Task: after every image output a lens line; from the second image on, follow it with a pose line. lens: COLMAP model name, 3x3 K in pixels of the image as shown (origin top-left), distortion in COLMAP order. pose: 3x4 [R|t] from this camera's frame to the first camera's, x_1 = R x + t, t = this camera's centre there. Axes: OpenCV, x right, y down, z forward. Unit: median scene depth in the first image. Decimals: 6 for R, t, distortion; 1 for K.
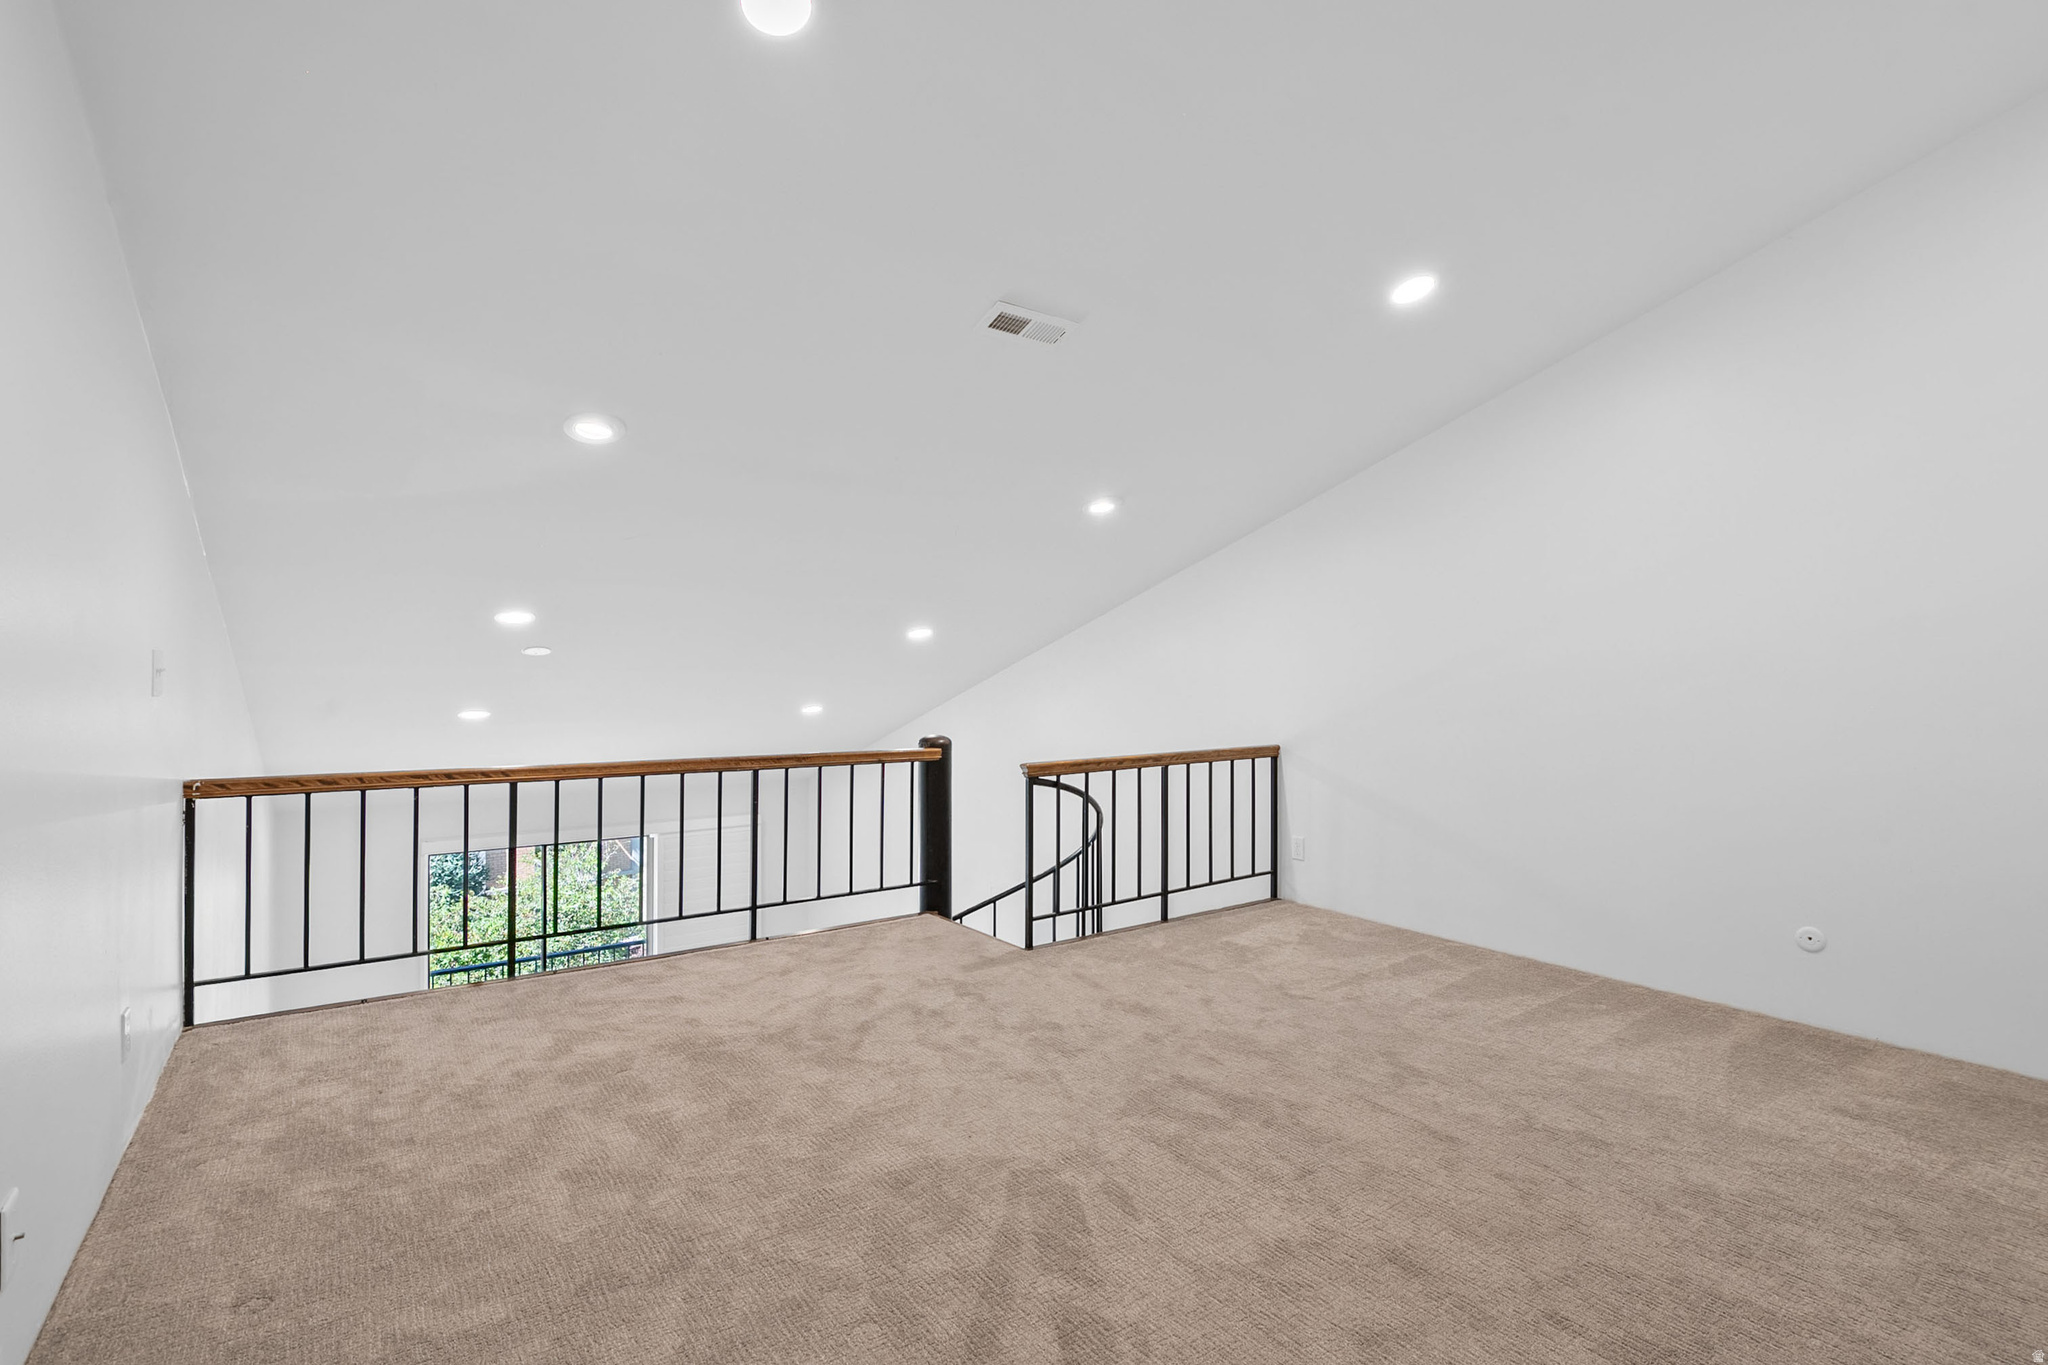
lens RADIAL K [[918.0, 0, 1041.0], [0, 918.0, 683.6], [0, 0, 1]] dist [0.001943, -0.013926]
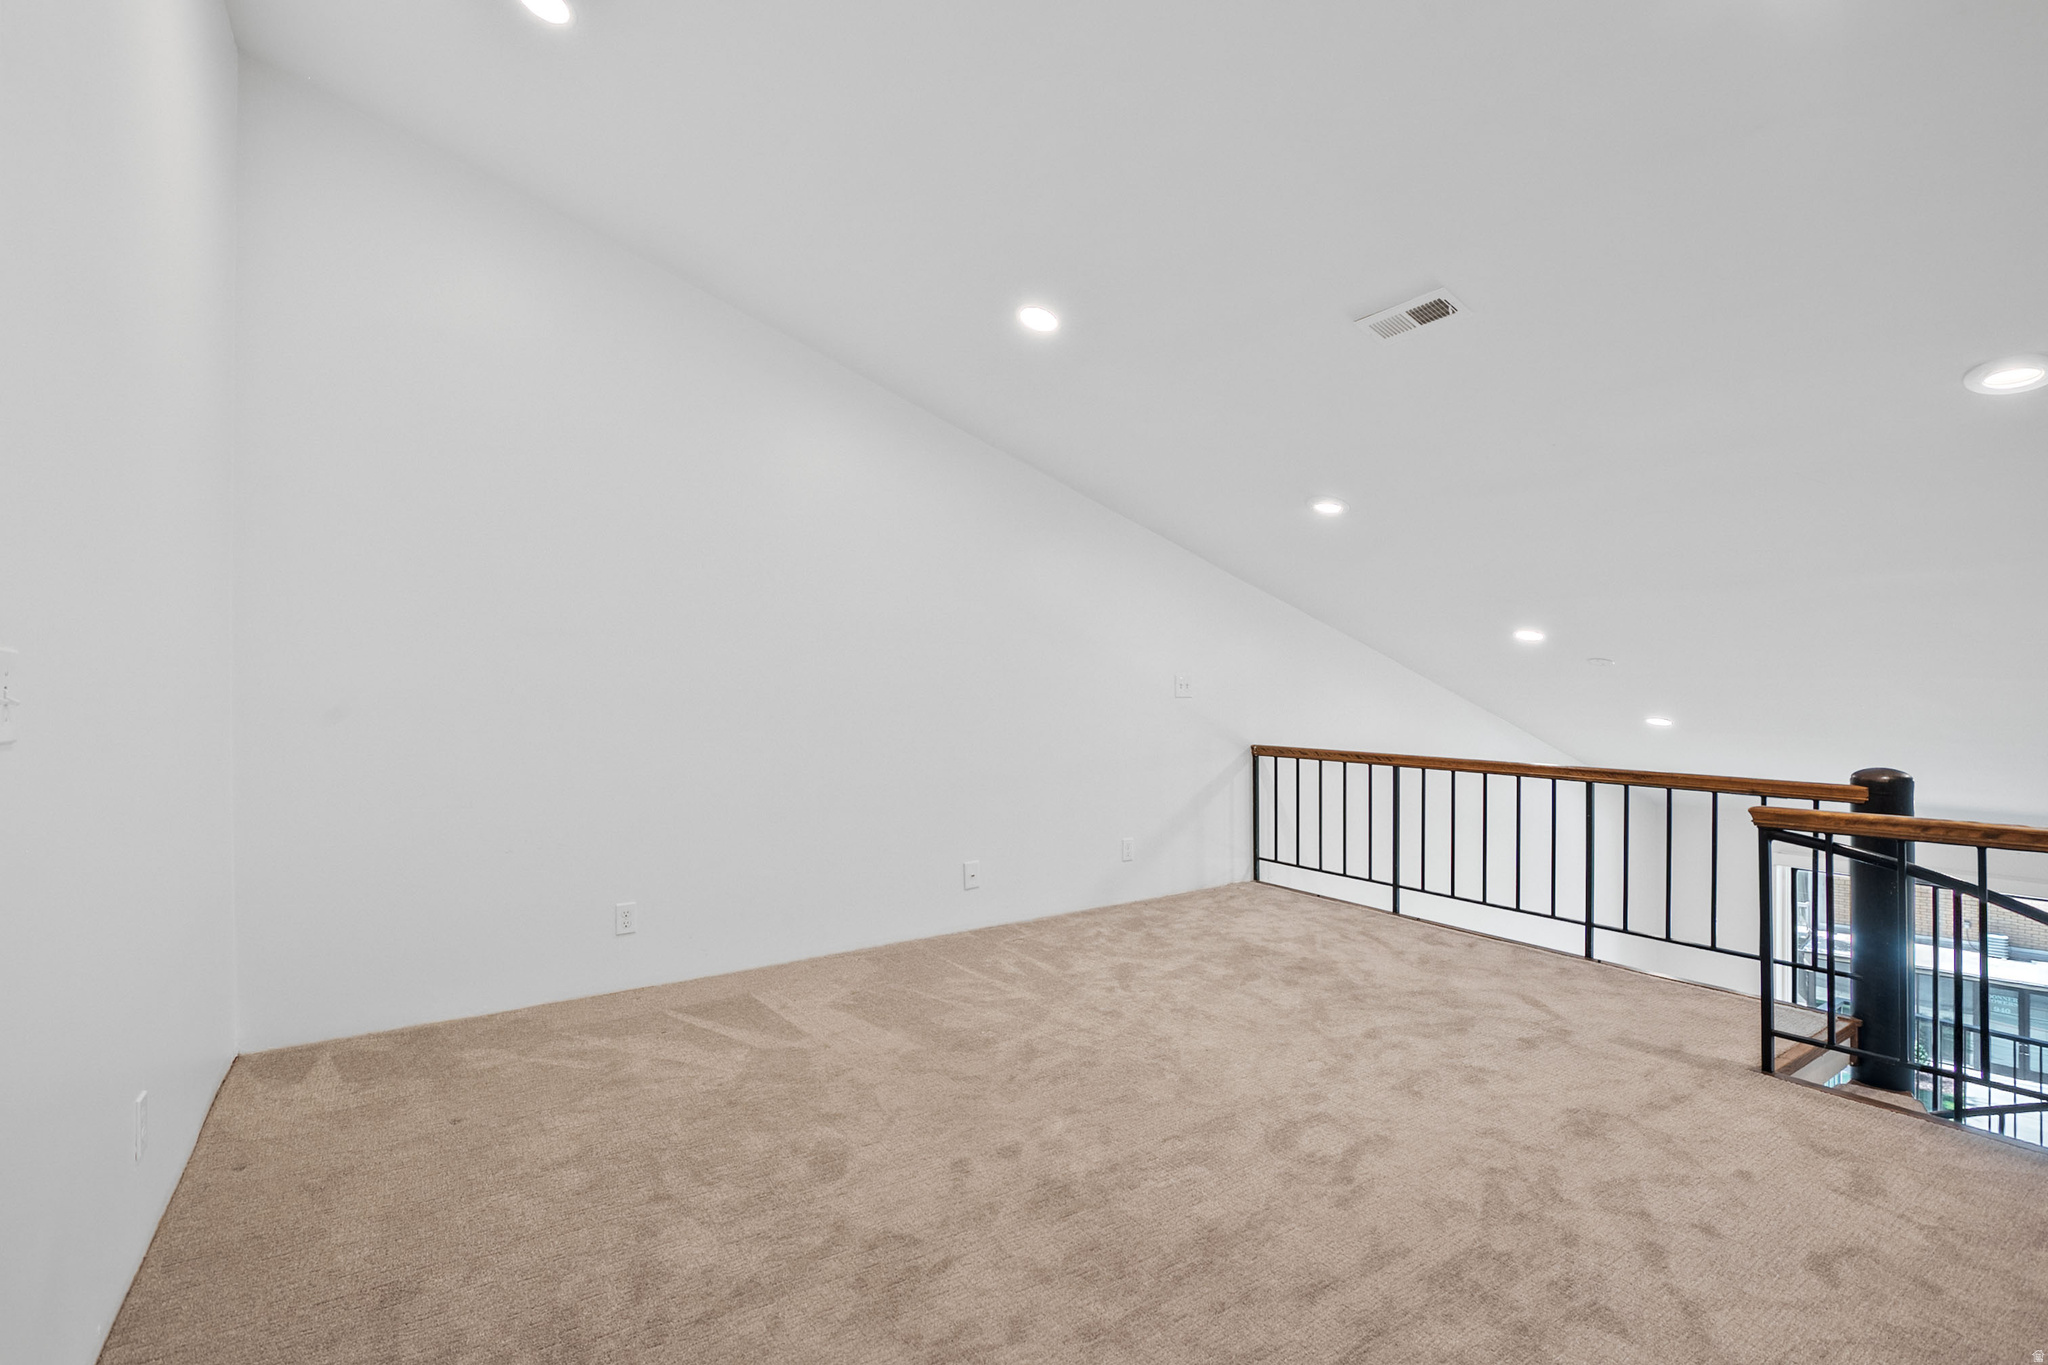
lens RADIAL K [[918.0, 0, 1041.0], [0, 918.0, 683.6], [0, 0, 1]] dist [0.001943, -0.013926]
pose [[-0.018944, -0.007836, -0.999790, 0.841245], [-0.000707, 0.999969, -0.007824, -0.002127], [0.999820, 0.000559, -0.018949, 0.557234]]
